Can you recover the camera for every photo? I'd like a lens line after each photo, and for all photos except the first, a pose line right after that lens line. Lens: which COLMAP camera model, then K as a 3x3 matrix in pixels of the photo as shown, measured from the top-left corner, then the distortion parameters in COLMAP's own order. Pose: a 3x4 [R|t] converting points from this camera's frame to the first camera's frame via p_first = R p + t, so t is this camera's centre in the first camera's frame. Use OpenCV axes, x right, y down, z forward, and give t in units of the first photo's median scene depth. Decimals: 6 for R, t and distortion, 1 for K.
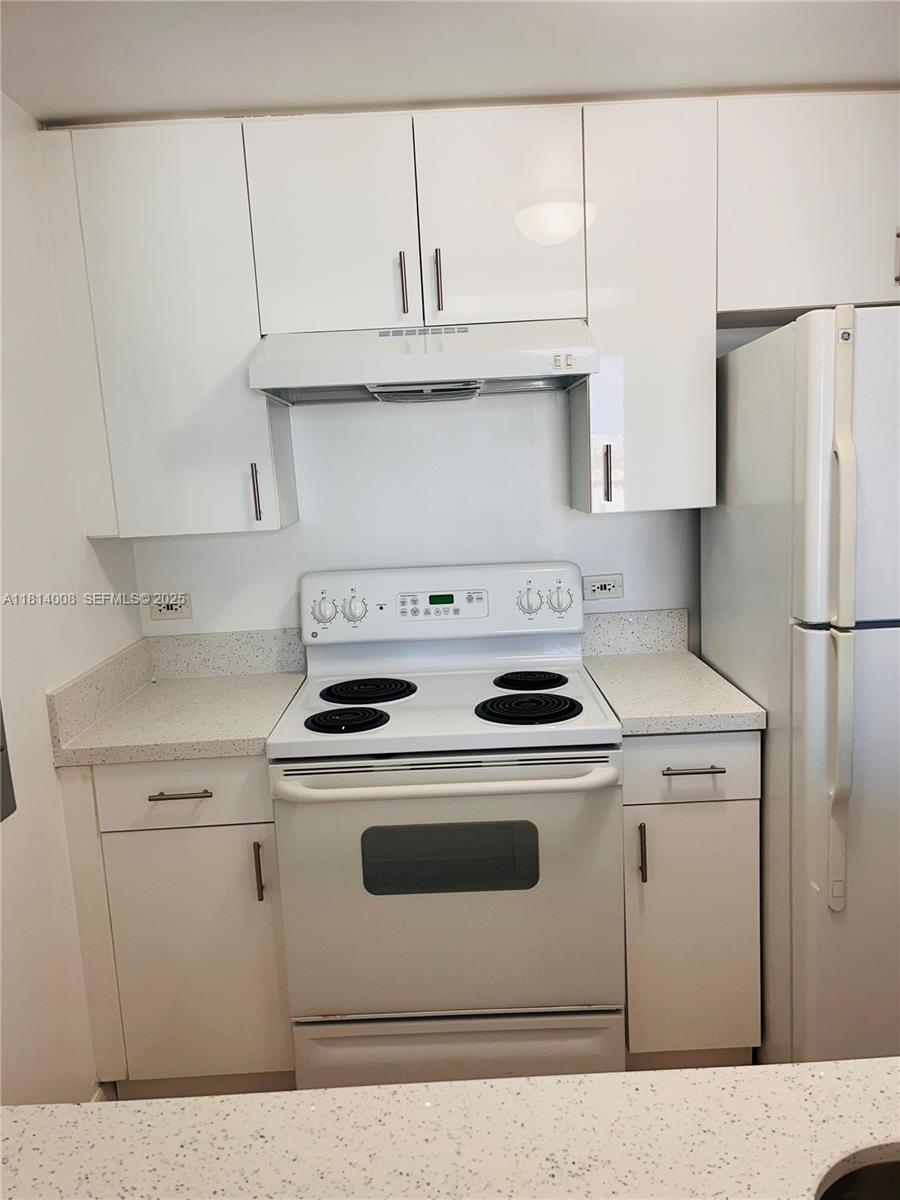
lens RADIAL K [[916.4, 0, 447.7], [0, 916.4, 619.6], [0, 0, 1]] dist [0.061141, -0.078395]
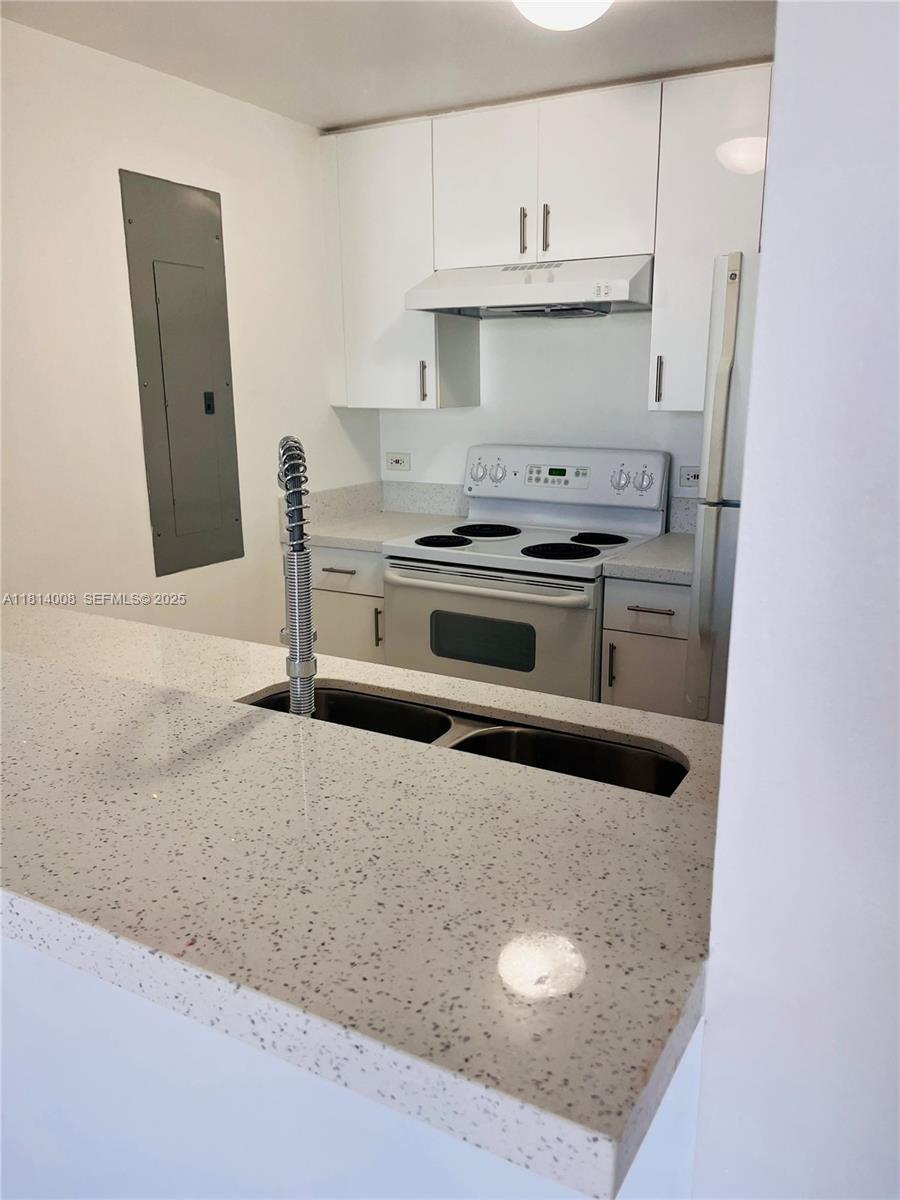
lens RADIAL K [[916.4, 0, 447.7], [0, 916.4, 619.6], [0, 0, 1]] dist [0.061141, -0.078395]
pose [[0.859362, 0.173561, -0.481013, 0.599032], [-0.124974, 0.983399, 0.131560, 0.036770], [0.495861, -0.052944, 0.866786, -0.270650]]
